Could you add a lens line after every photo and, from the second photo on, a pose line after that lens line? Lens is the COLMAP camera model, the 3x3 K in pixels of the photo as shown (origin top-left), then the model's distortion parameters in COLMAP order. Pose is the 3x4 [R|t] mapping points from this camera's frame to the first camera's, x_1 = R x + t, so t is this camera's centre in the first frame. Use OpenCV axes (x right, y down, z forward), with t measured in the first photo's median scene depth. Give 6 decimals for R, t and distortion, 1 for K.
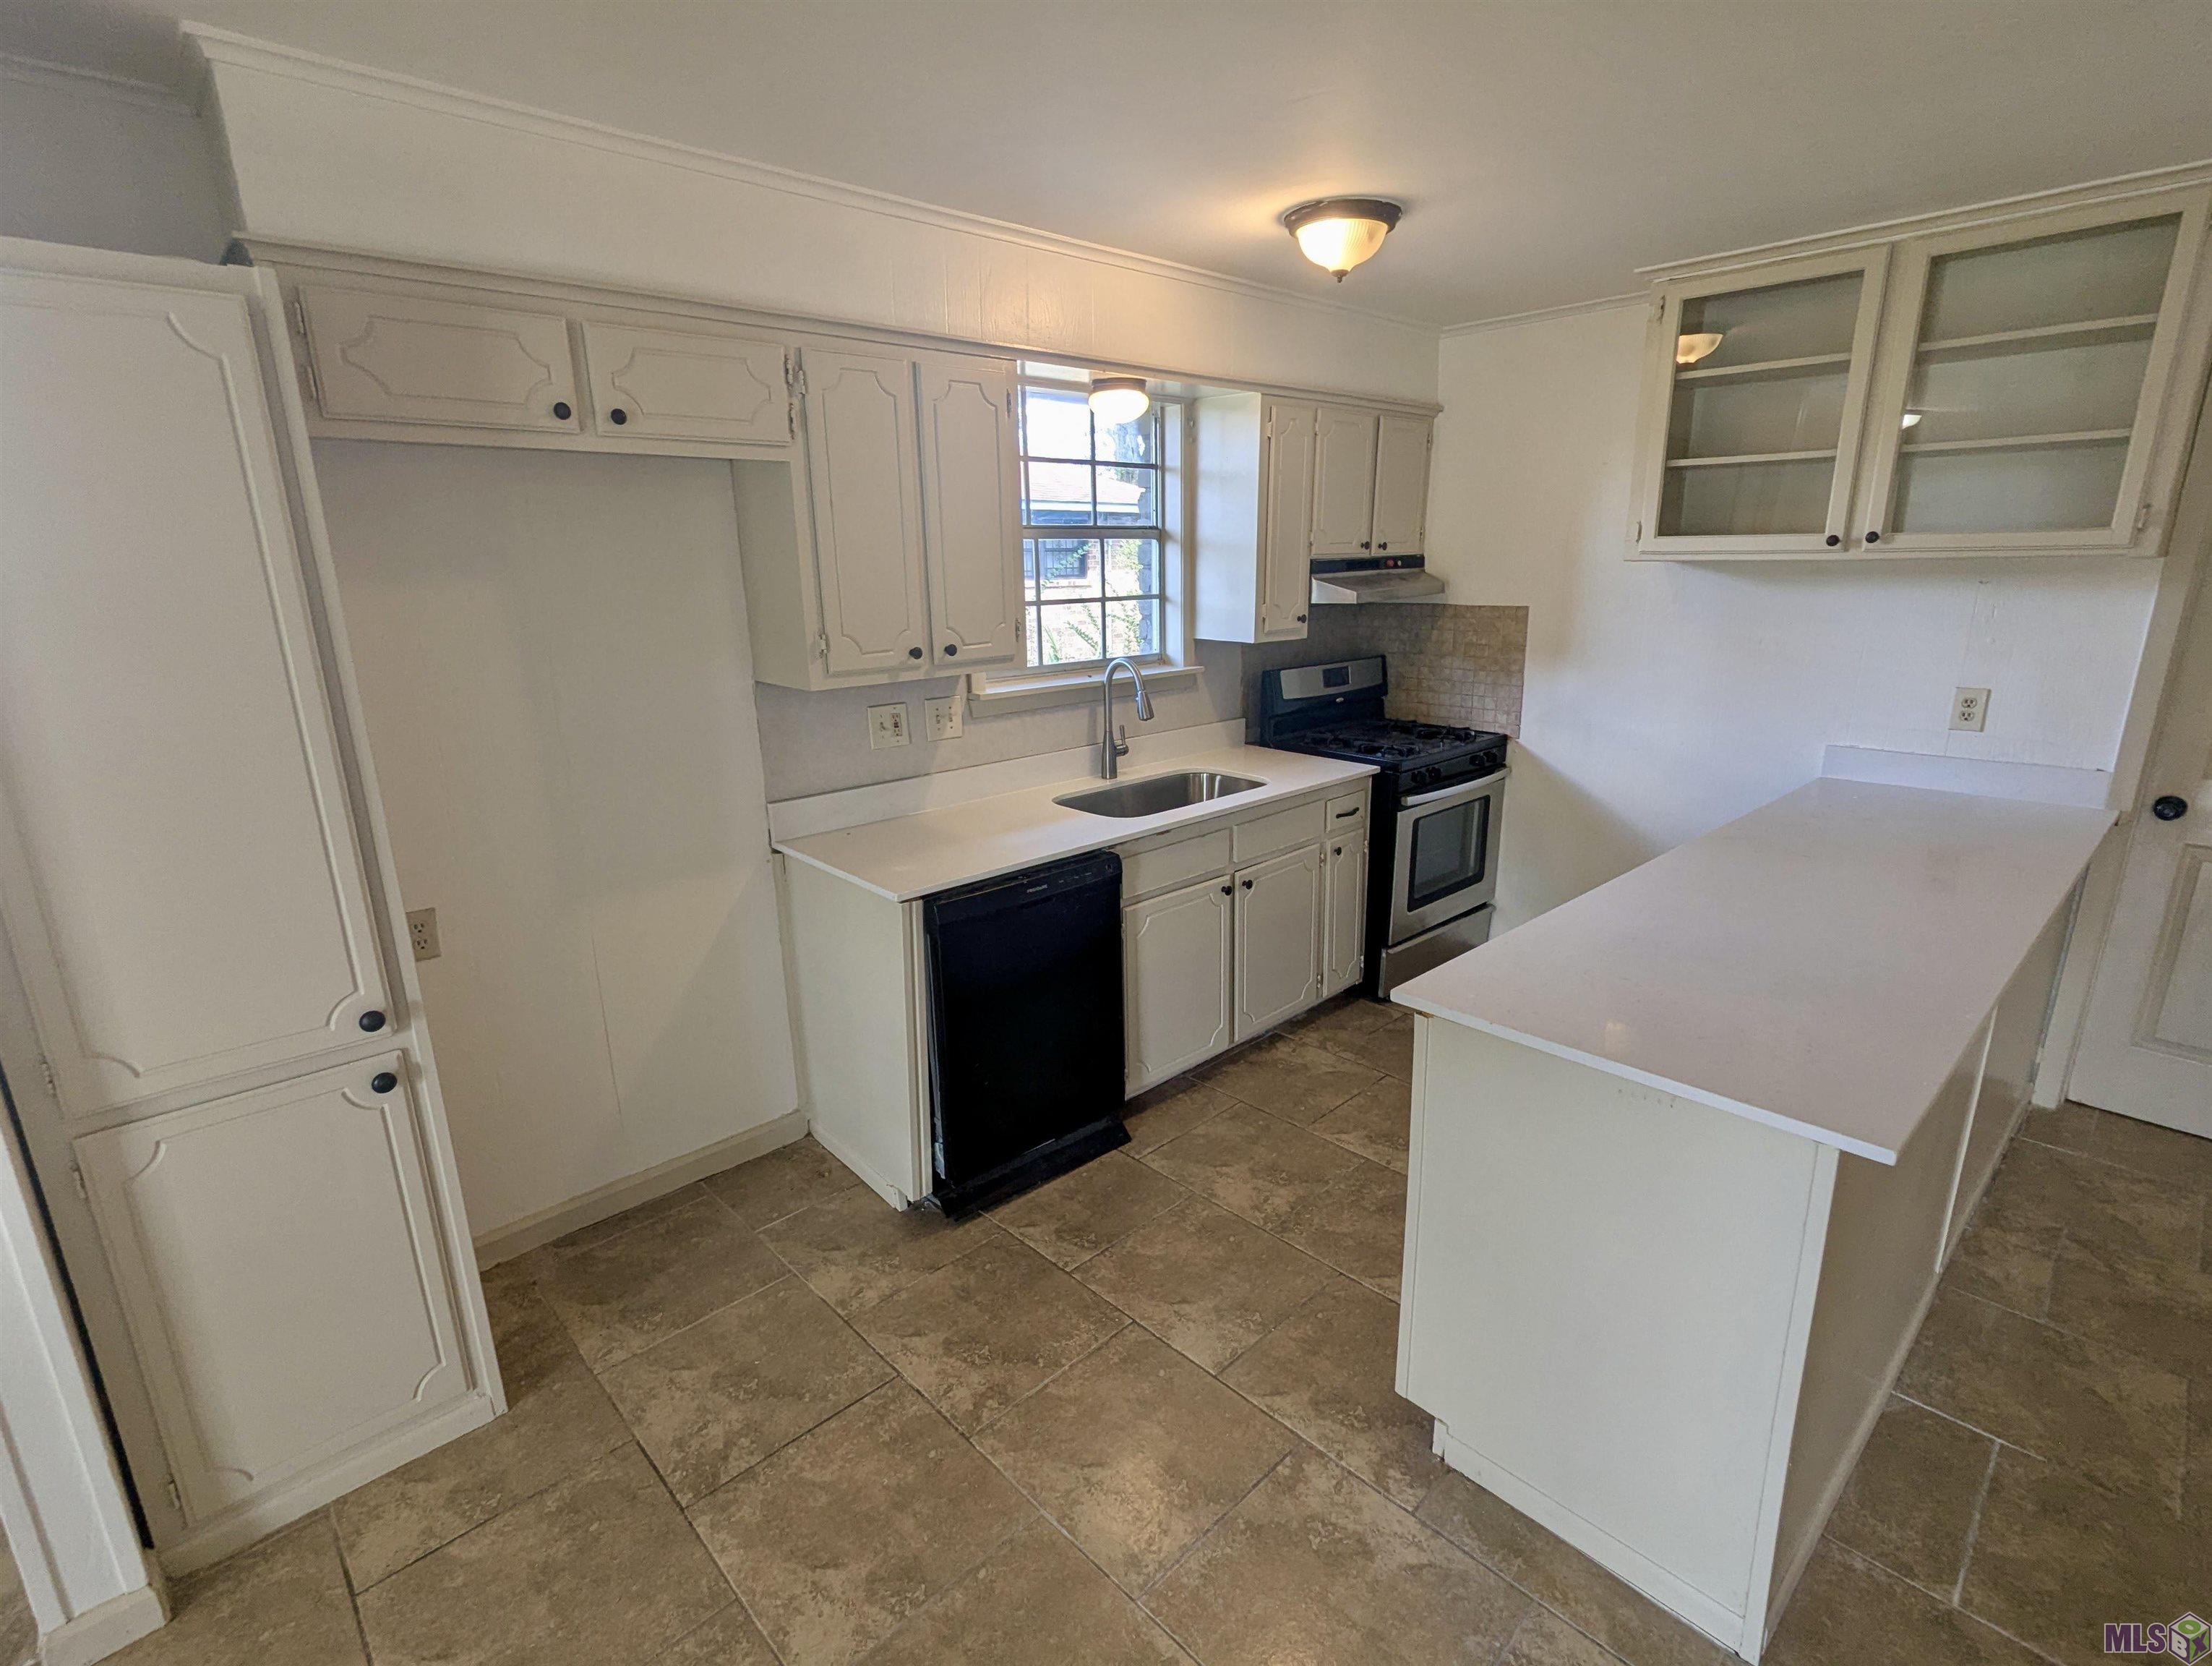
lens RADIAL K [[1045.5, 0, 1102.3], [0, 1045.5, 835.6], [0, 0, 1]] dist [-0.002813, -0.001462]
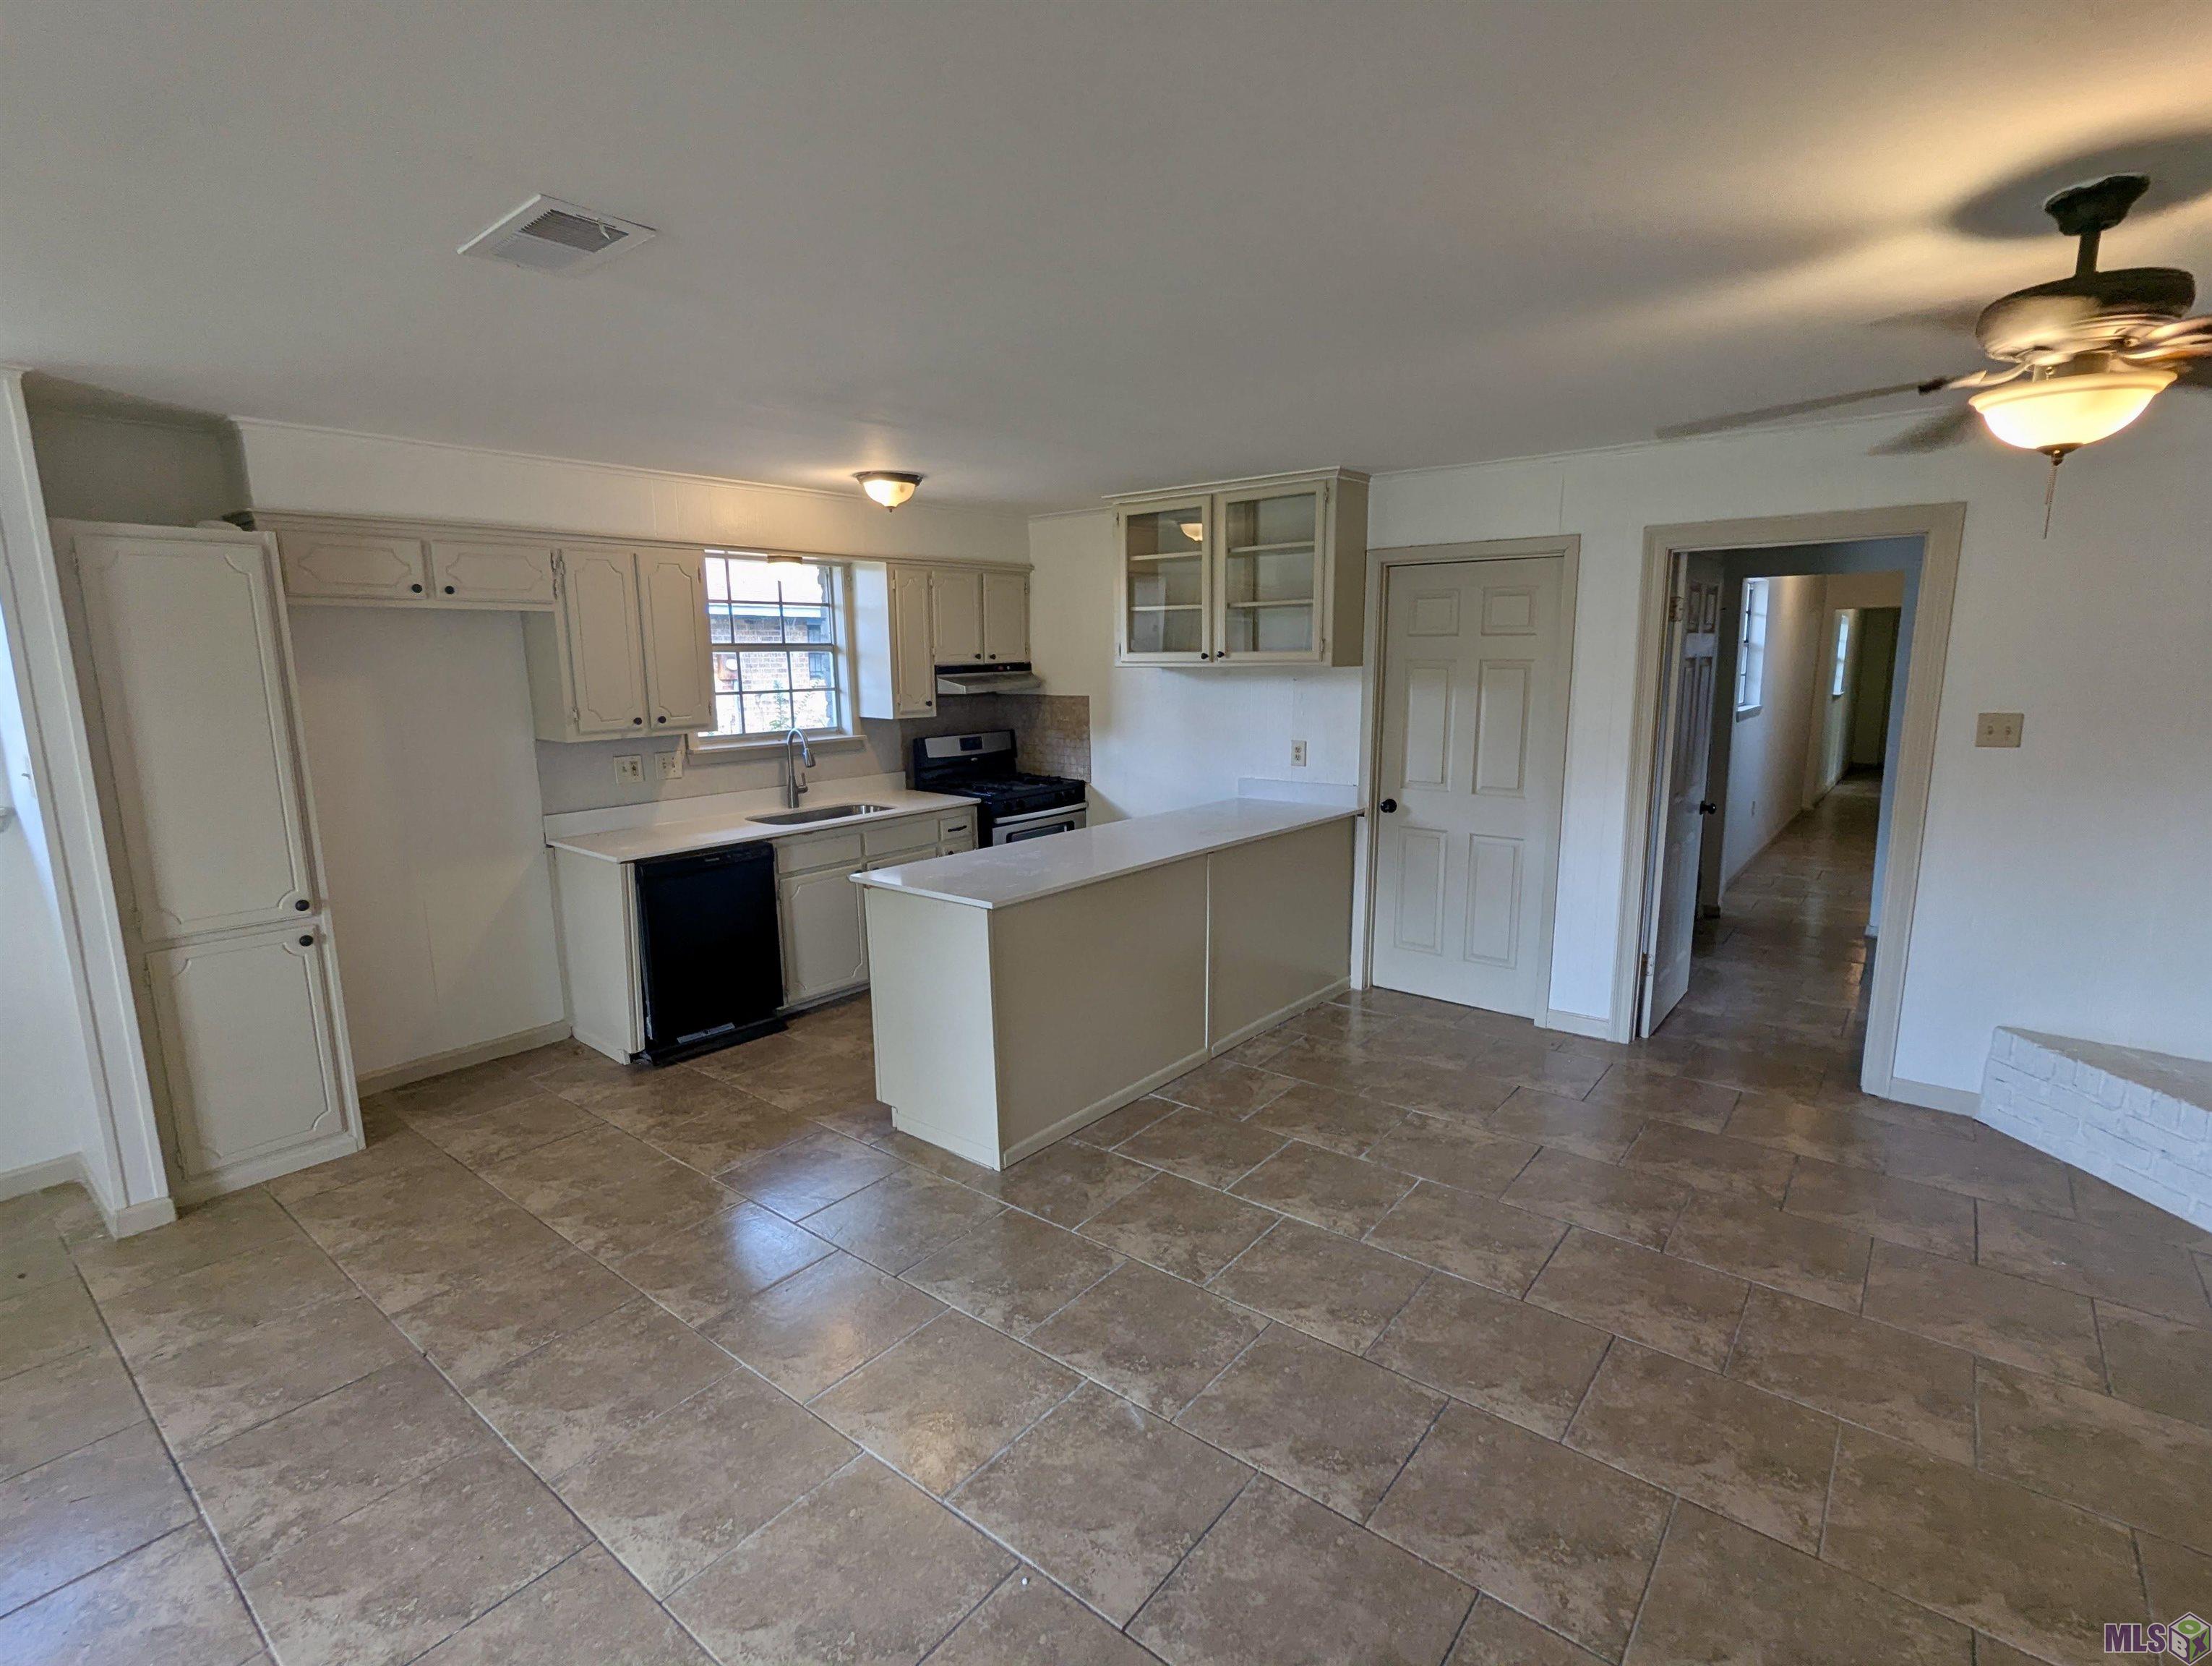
lens RADIAL K [[1045.5, 0, 1106.8], [0, 1045.5, 835.4], [0, 0, 1]] dist [-0.002813, -0.001462]
pose [[0.990382, -0.018351, 0.137137, 0.266583], [0.030907, 0.995463, -0.089993, 0.144994], [-0.134863, 0.093366, 0.986456, -0.583296]]
